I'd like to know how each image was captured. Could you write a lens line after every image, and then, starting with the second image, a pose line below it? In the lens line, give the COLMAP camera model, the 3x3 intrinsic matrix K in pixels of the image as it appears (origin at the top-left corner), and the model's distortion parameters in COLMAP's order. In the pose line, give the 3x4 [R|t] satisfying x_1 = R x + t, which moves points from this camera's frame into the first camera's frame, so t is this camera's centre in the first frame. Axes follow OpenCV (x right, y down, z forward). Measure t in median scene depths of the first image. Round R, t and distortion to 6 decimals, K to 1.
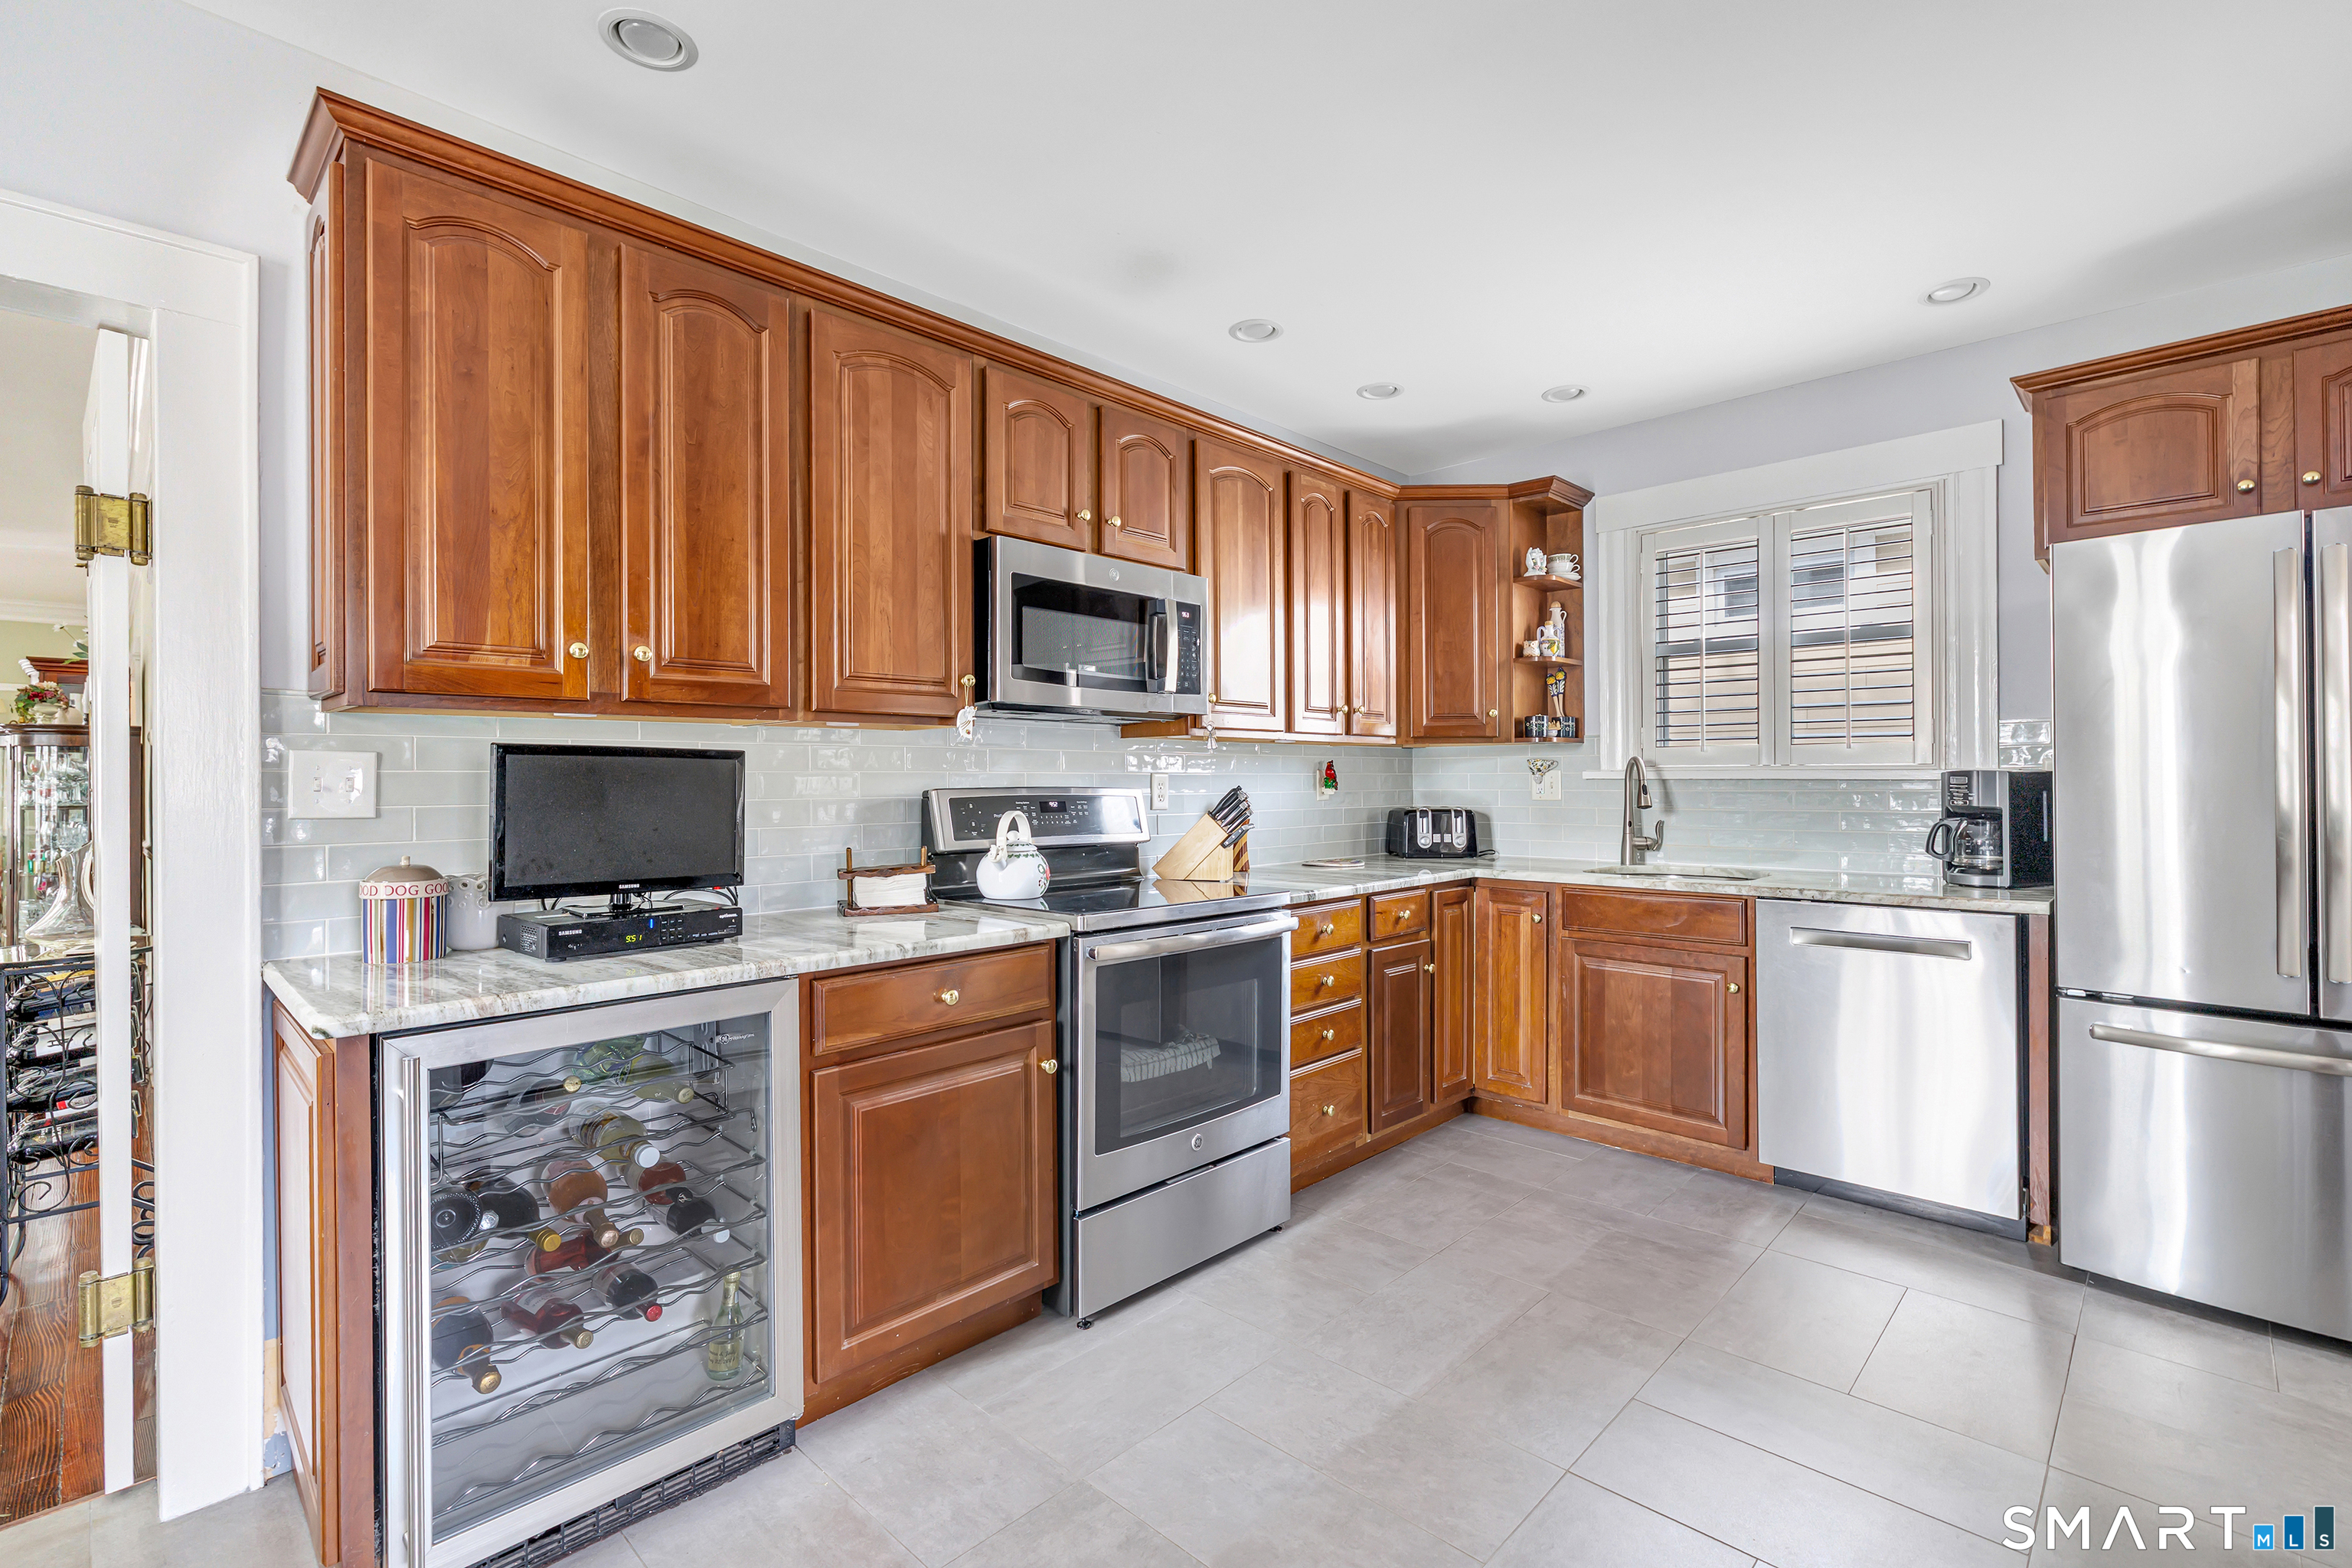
lens RADIAL K [[1035.2, 0, 1169.4], [0, 1035.2, 779.8], [0, 0, 1]] dist [0.002039, 0.000715]
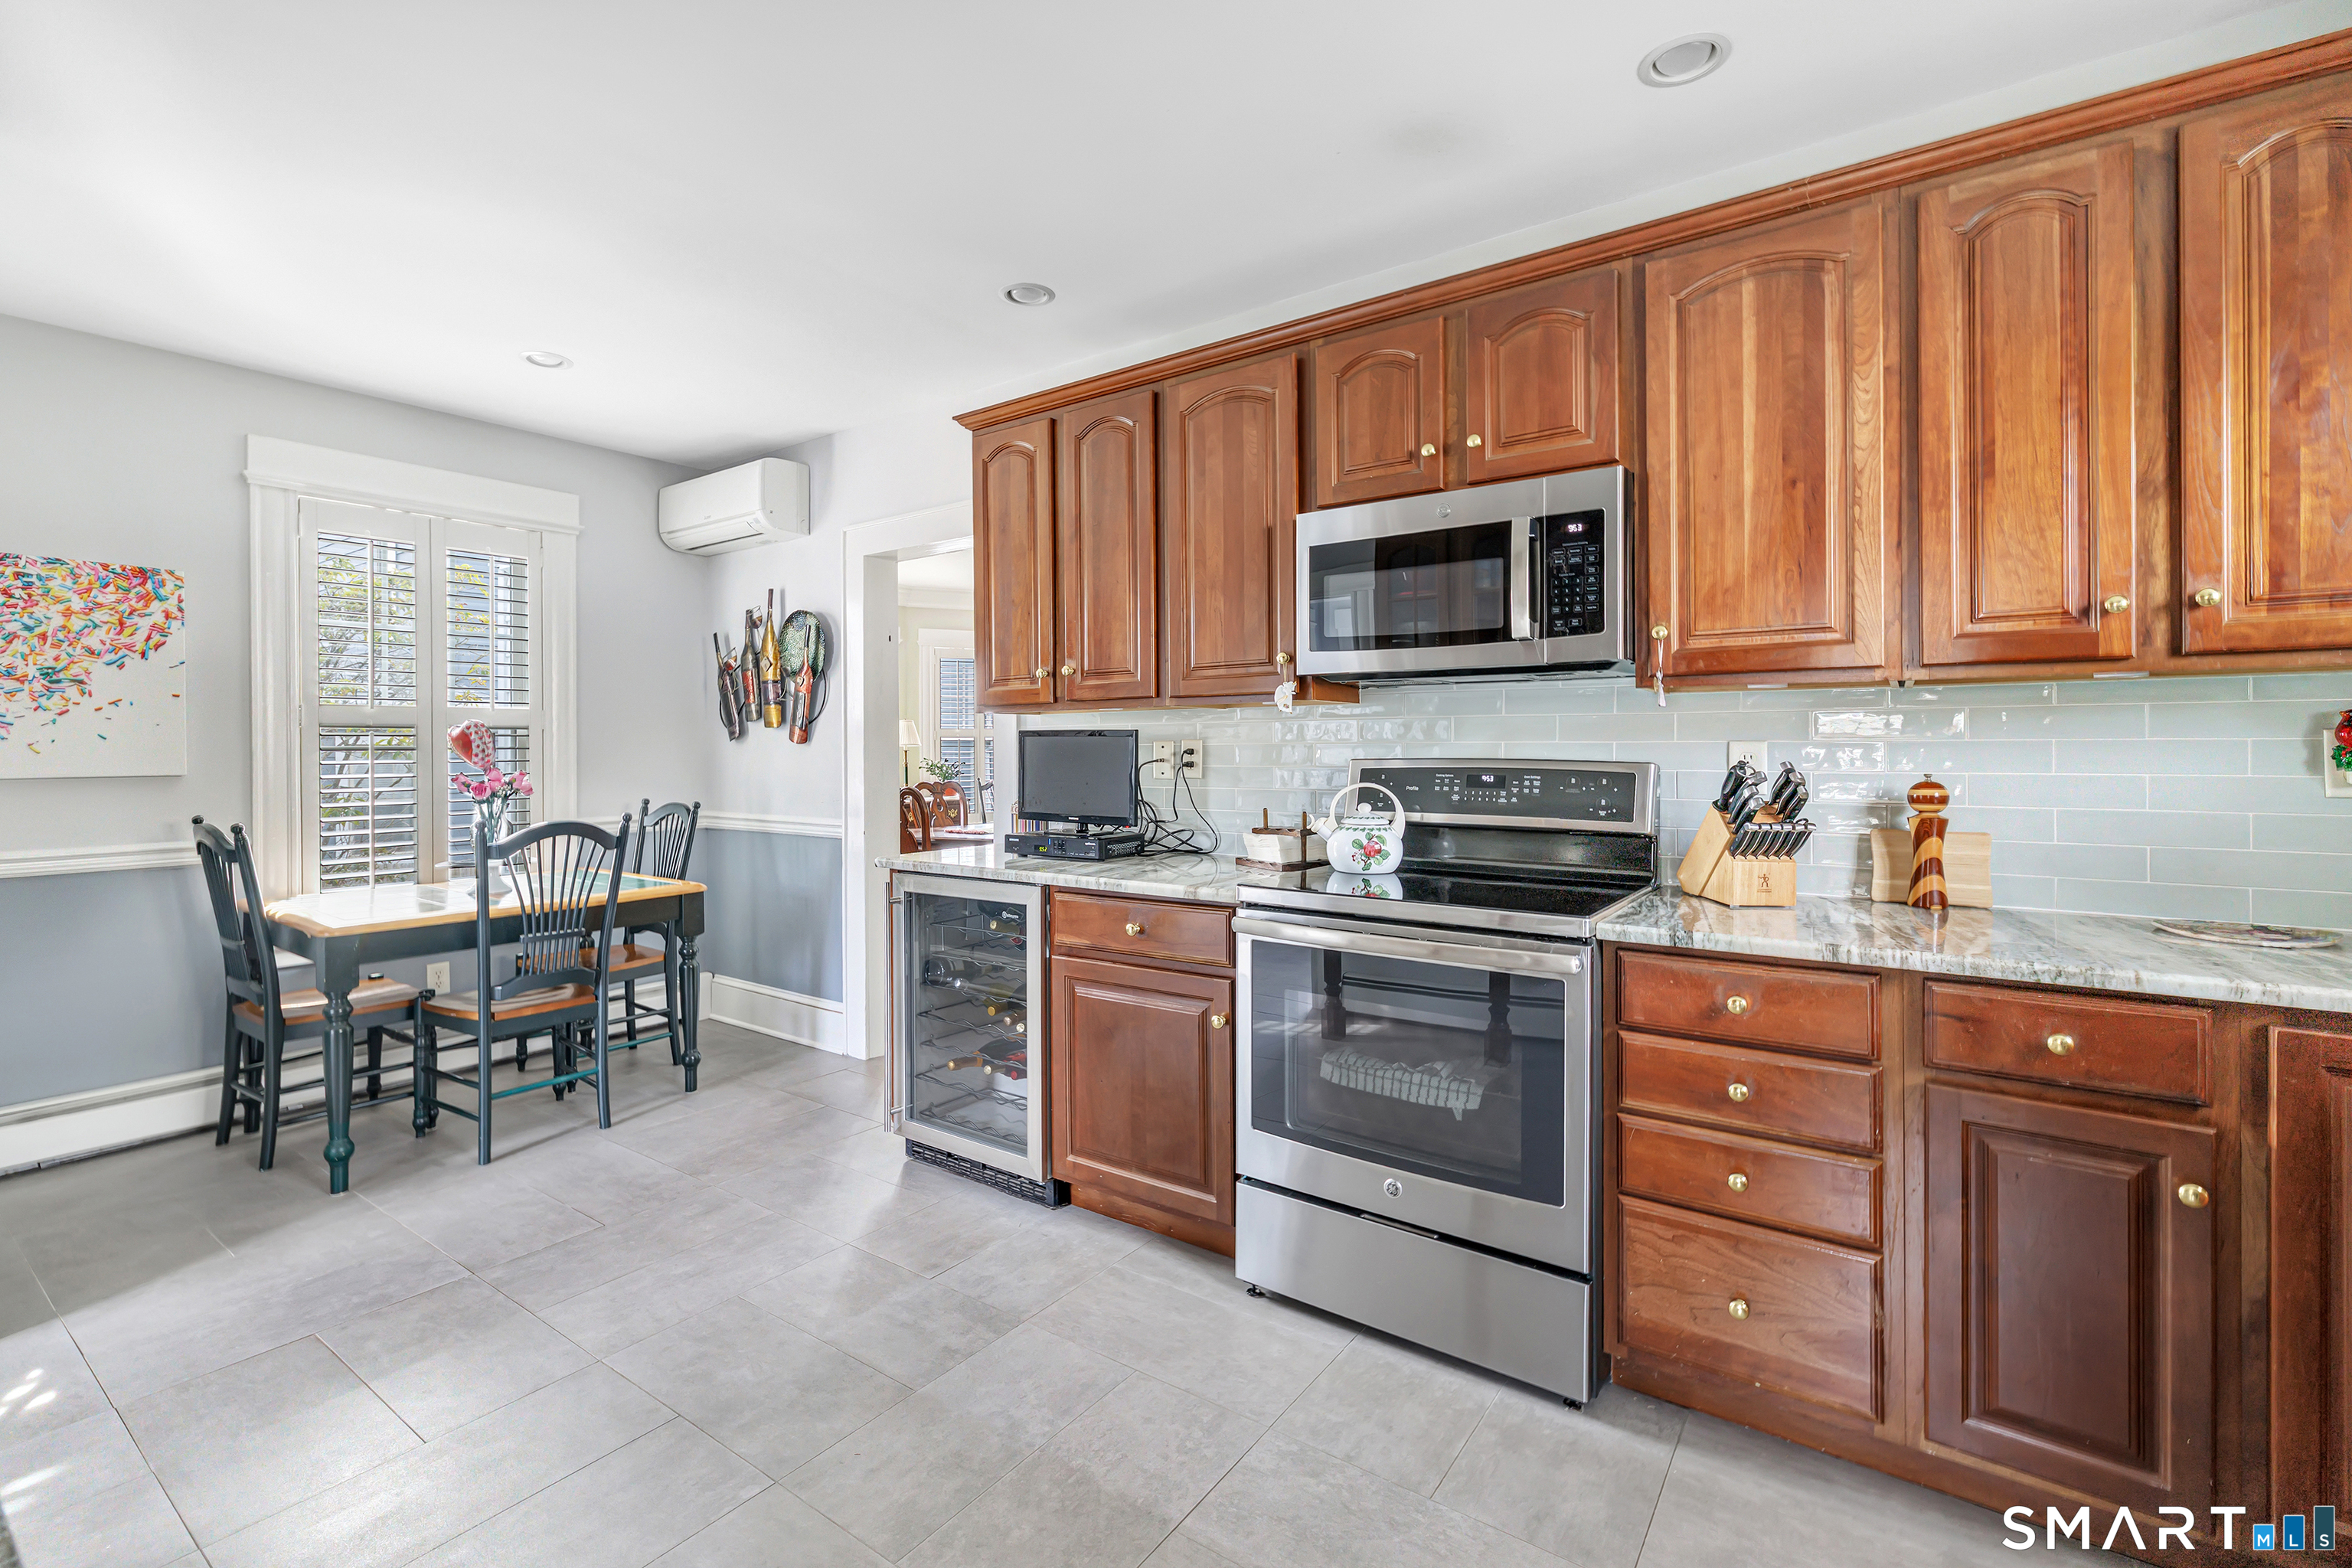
lens RADIAL K [[1035.6, 0, 1177.5], [0, 1035.6, 760.9], [0, 0, 1]] dist [0.000499, 0.000148]
pose [[0.154418, 0.010373, -0.987951, 0.691951], [0.004640, 0.999926, 0.011224, -0.001684], [0.987995, -0.006317, 0.154359, 0.597882]]
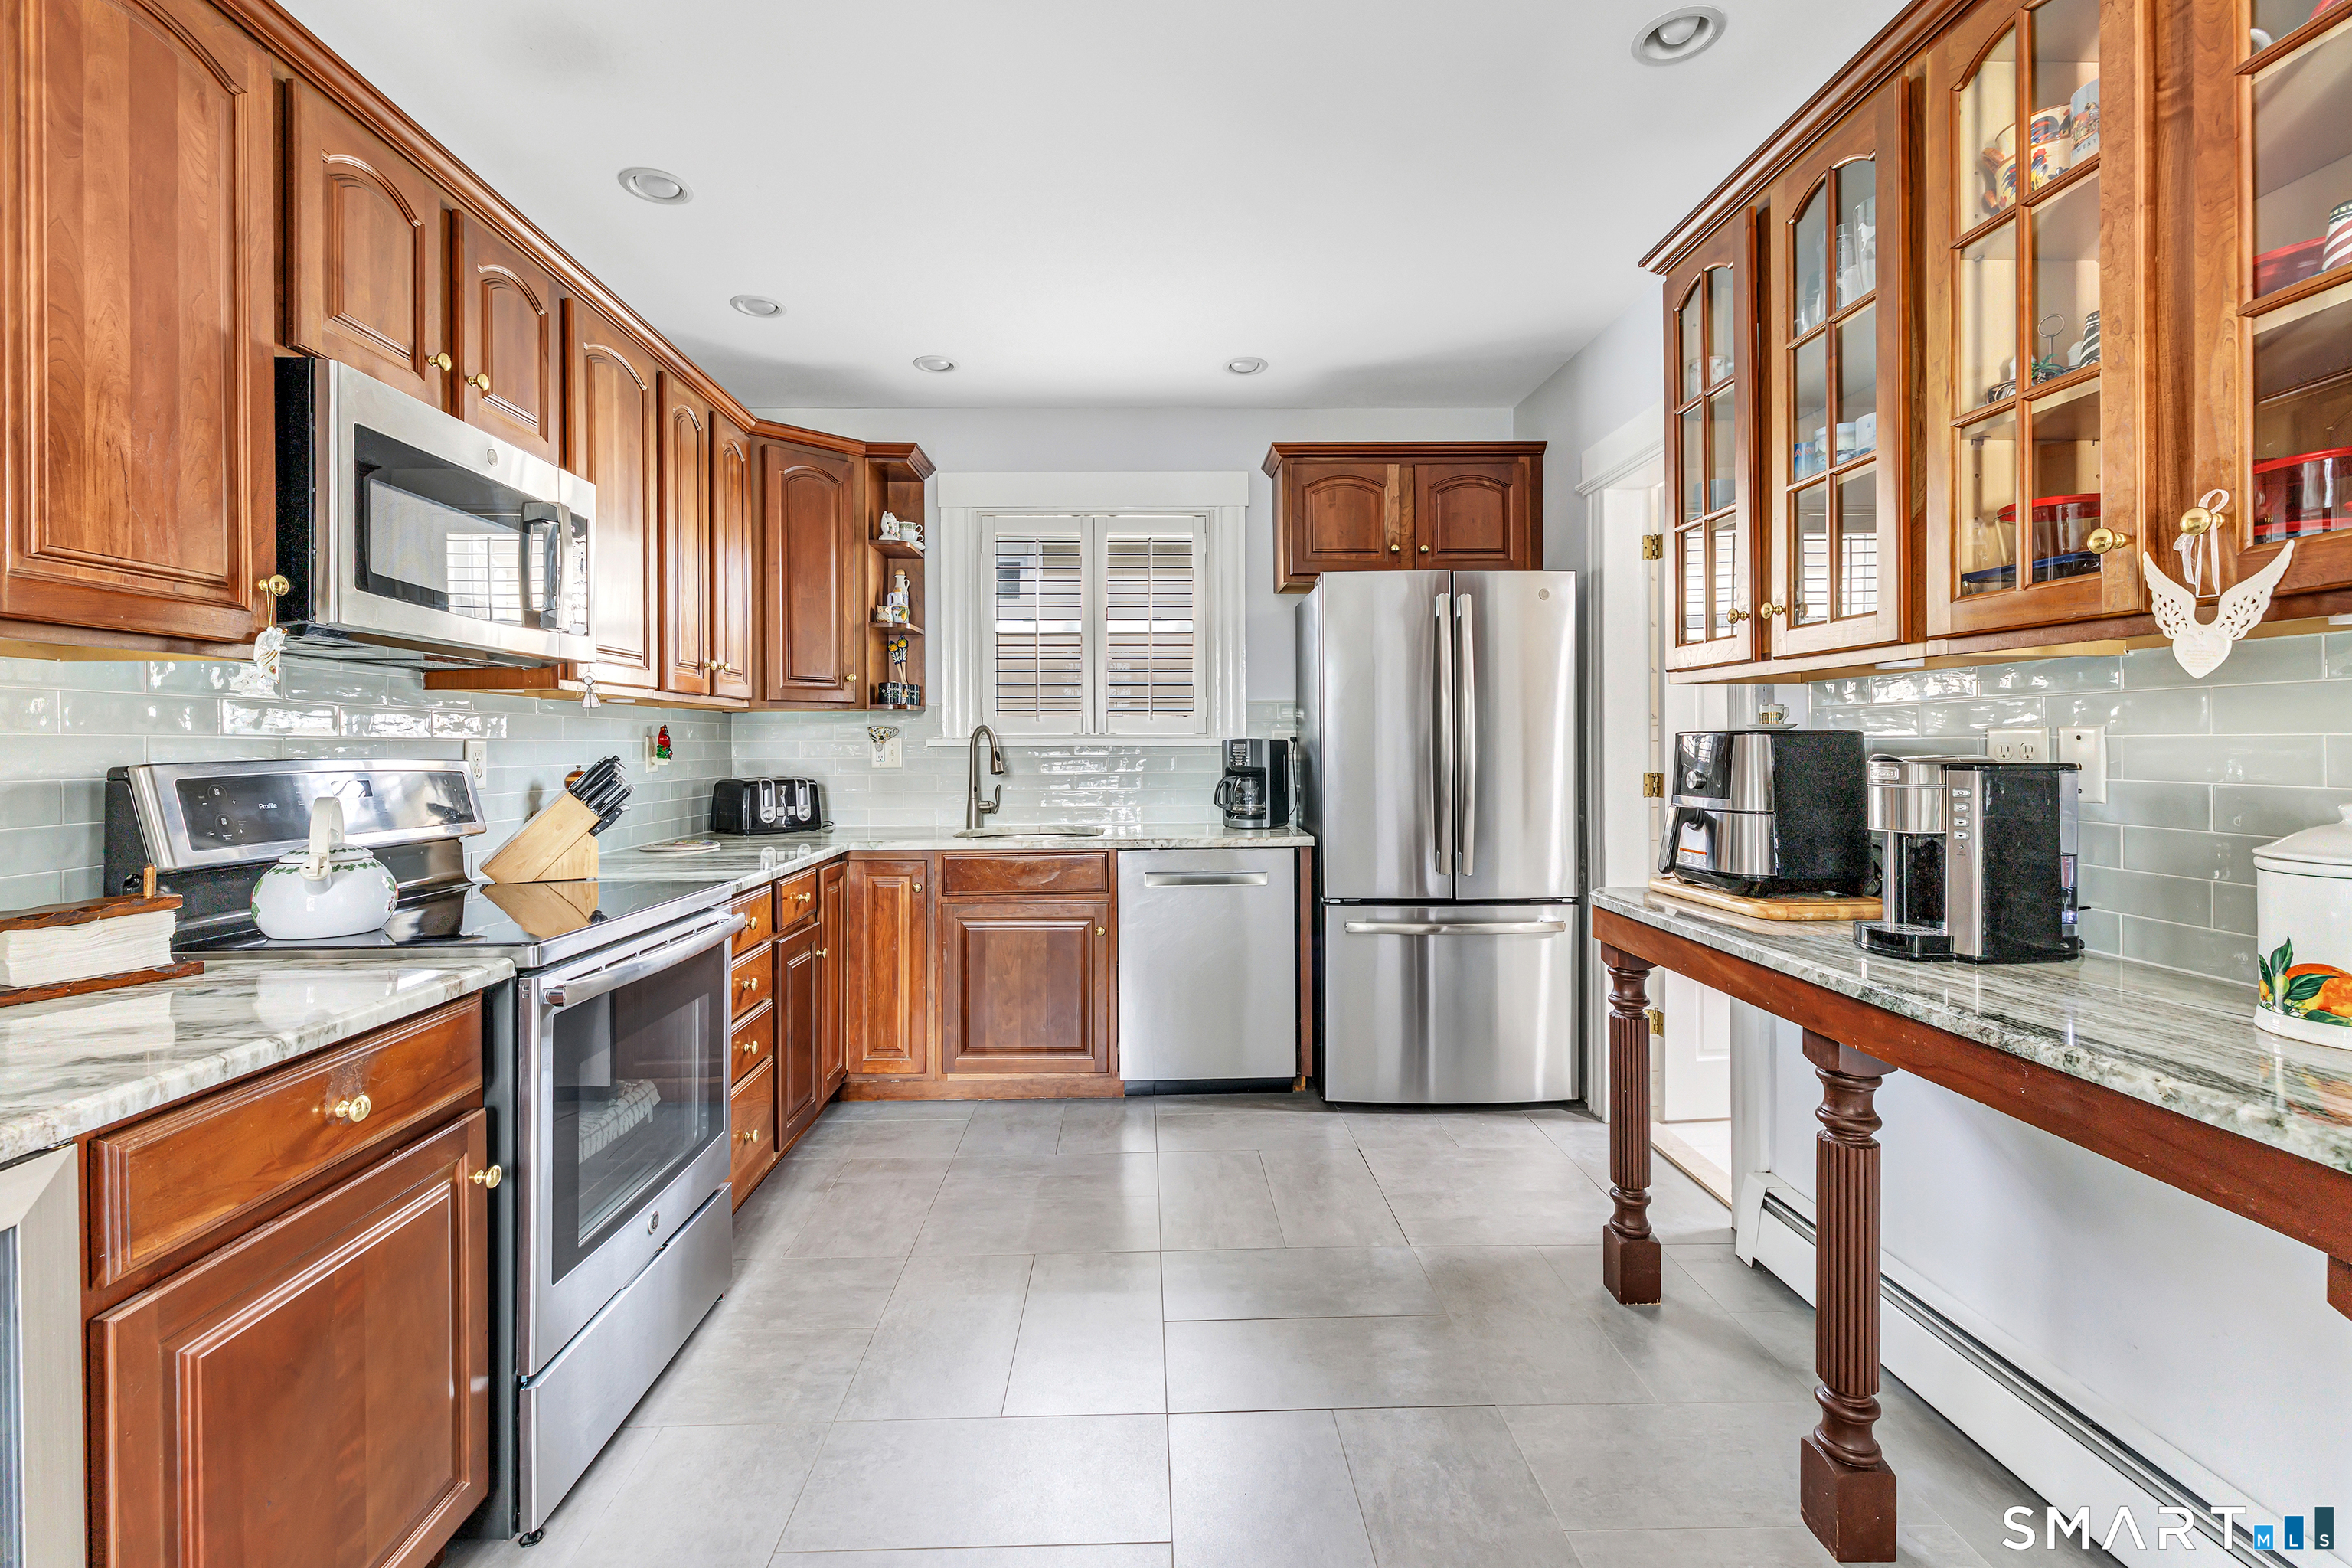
lens RADIAL K [[1029.6, 0, 1154.2], [0, 1029.6, 747.2], [0, 0, 1]] dist [0.001043, 0.000589]
pose [[0.704651, -0.002188, 0.709551, -0.214023], [0.003246, 0.999995, -0.000139, 0.000903], [-0.709546, 0.002401, 0.704655, 0.170782]]
